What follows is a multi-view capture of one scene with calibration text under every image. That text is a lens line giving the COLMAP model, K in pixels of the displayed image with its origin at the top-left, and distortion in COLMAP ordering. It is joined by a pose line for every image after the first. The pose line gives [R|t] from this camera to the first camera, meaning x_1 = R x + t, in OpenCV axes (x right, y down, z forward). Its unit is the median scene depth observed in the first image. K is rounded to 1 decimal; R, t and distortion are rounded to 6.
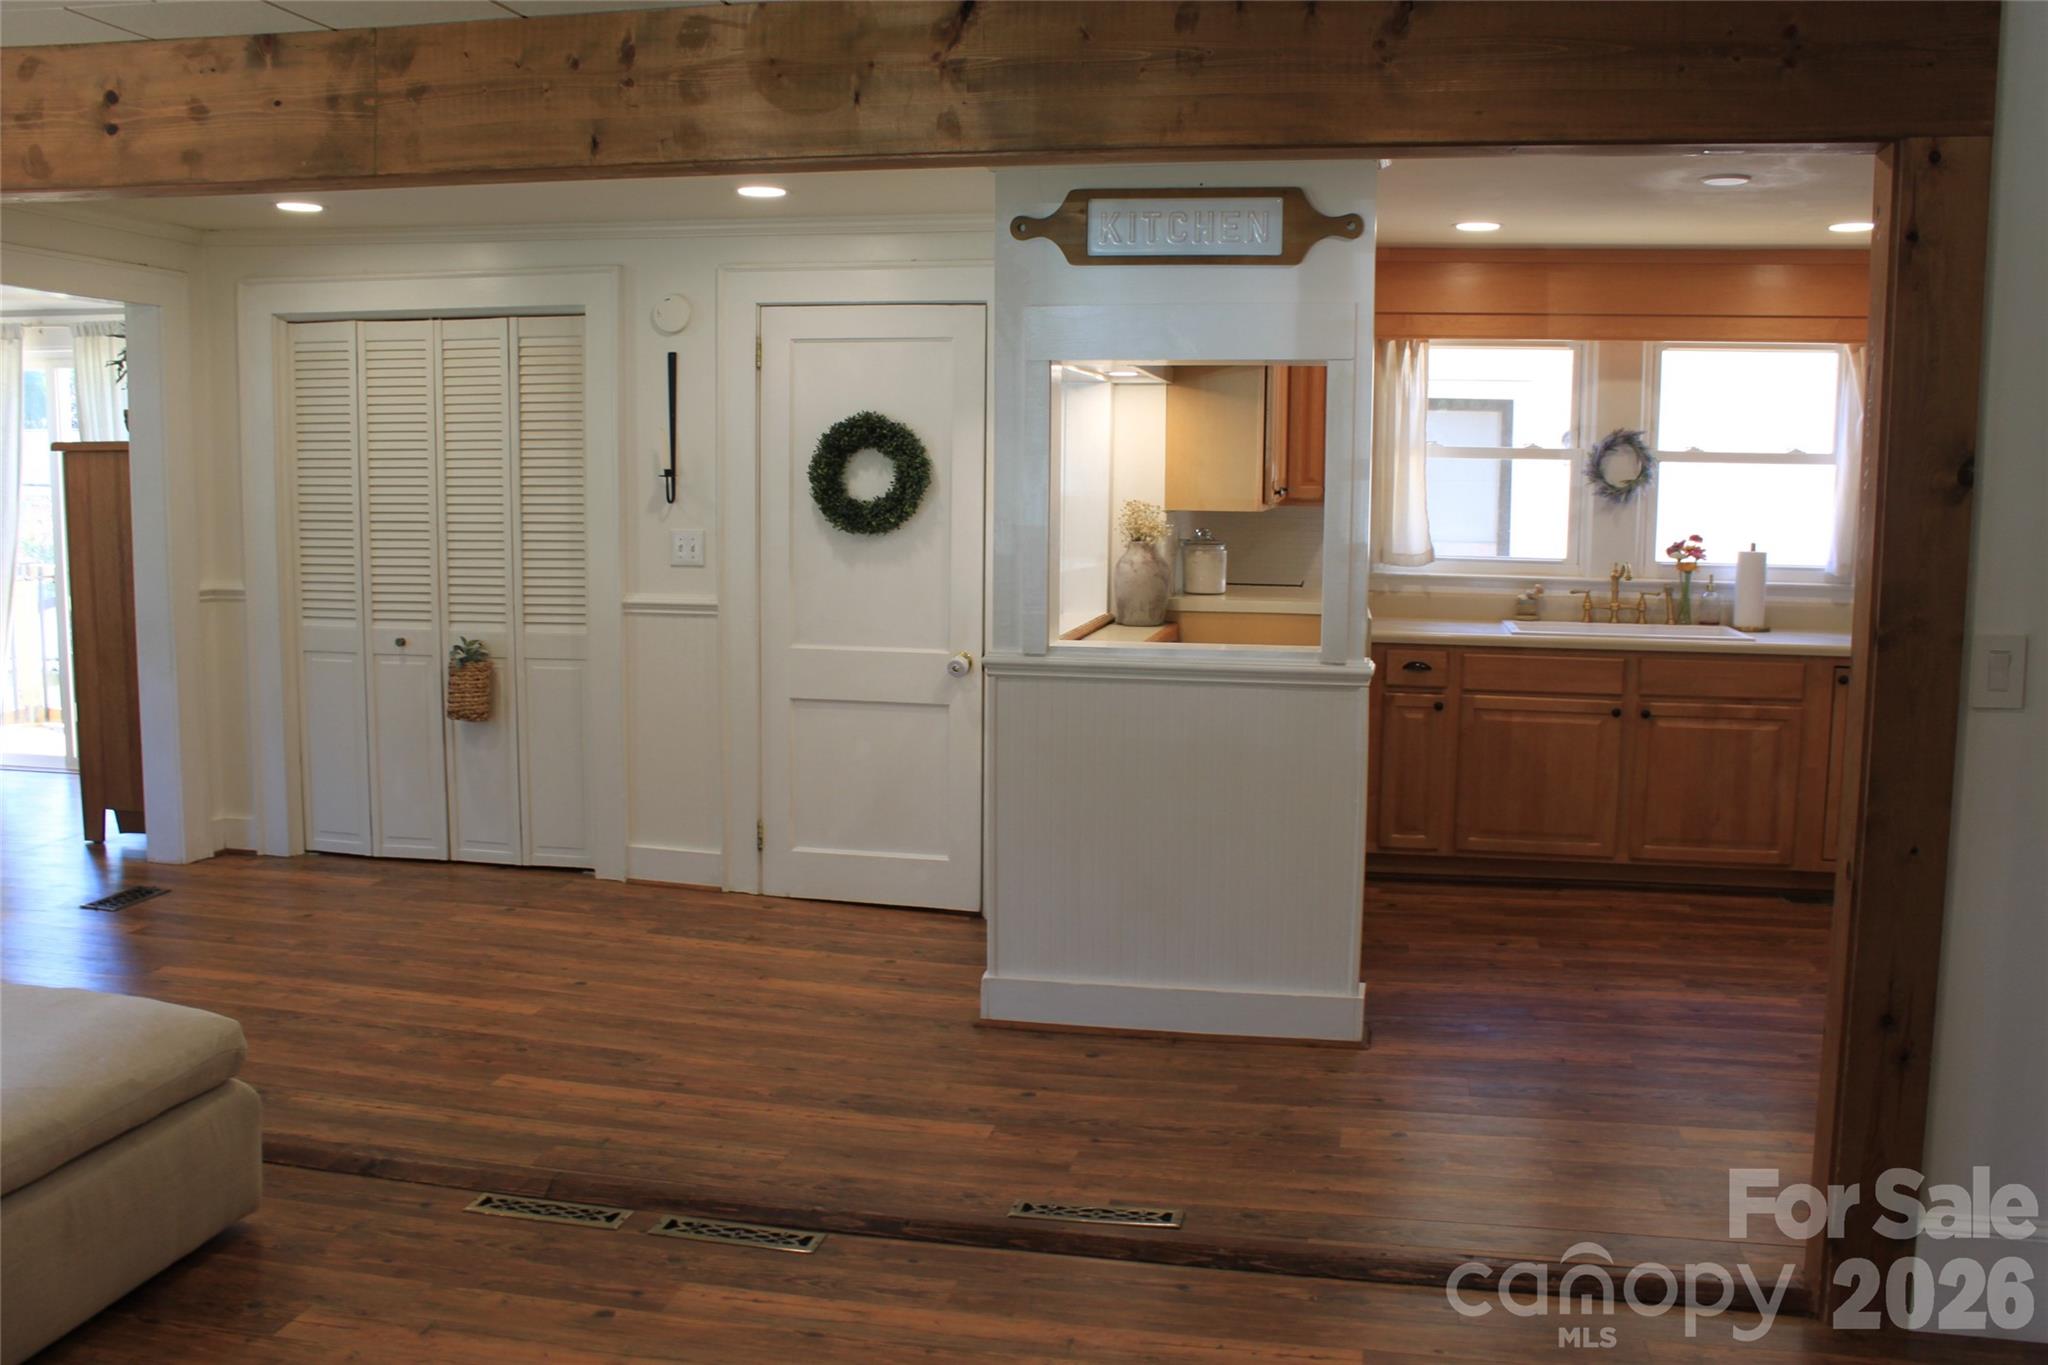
lens RADIAL K [[1778.2, 0, 1025.0], [0, 1778.2, 671.8], [0, 0, 1]] dist [-0.163445, 0.156339]
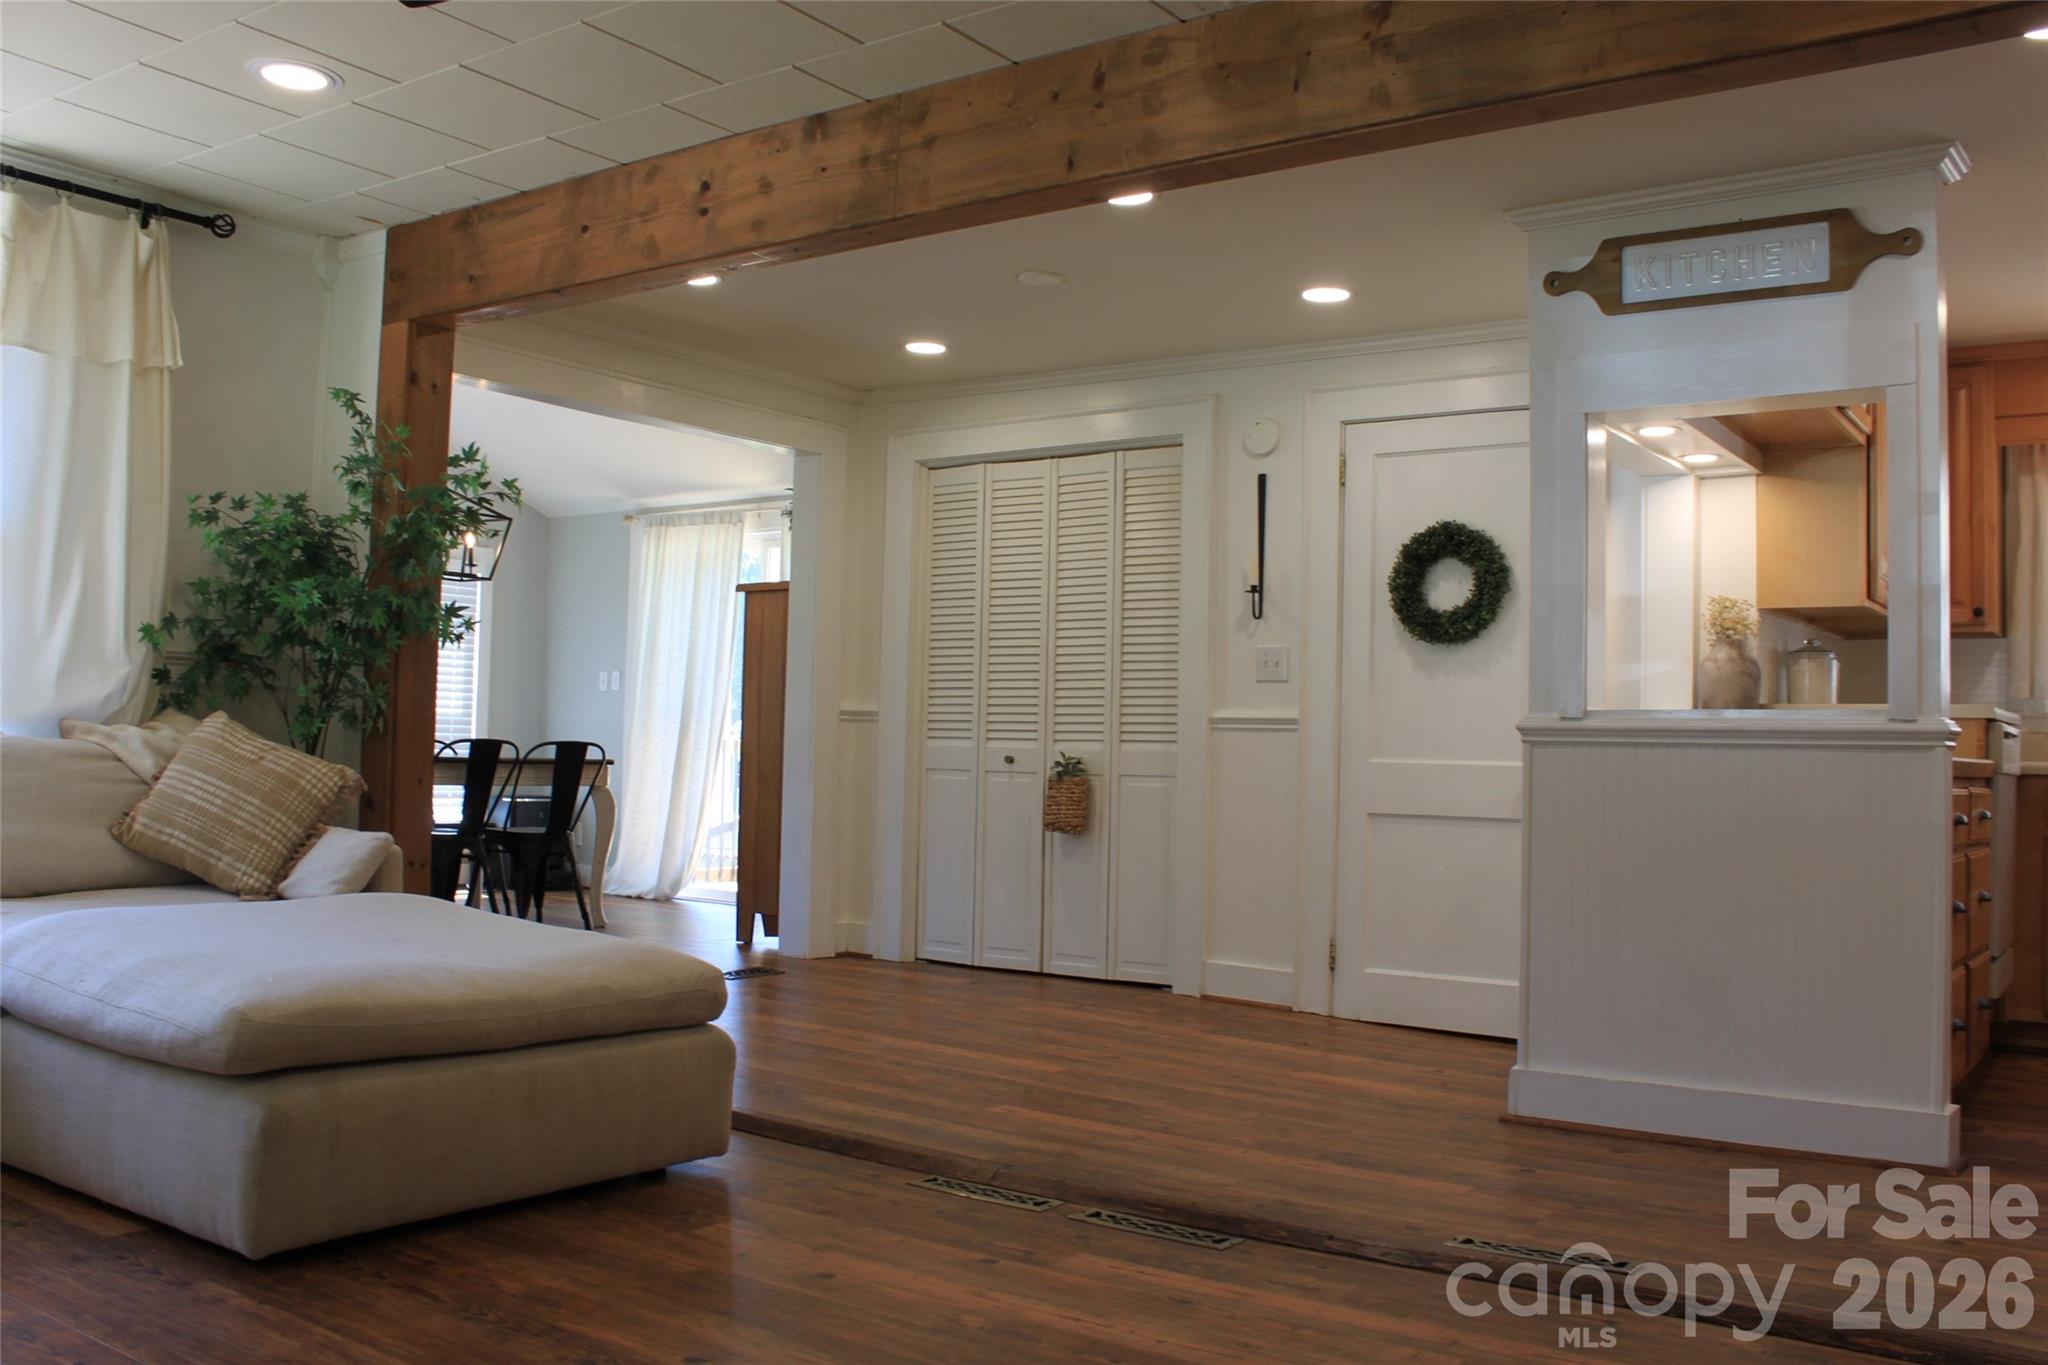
lens RADIAL K [[1778.2, 0, 1025.0], [0, 1778.2, 671.8], [0, 0, 1]] dist [-0.163445, 0.156339]
pose [[0.911014, -0.007071, -0.412315, 0.114406], [-0.062732, 0.985840, -0.155515, 0.117773], [0.407577, 0.167542, 0.897670, 0.036442]]
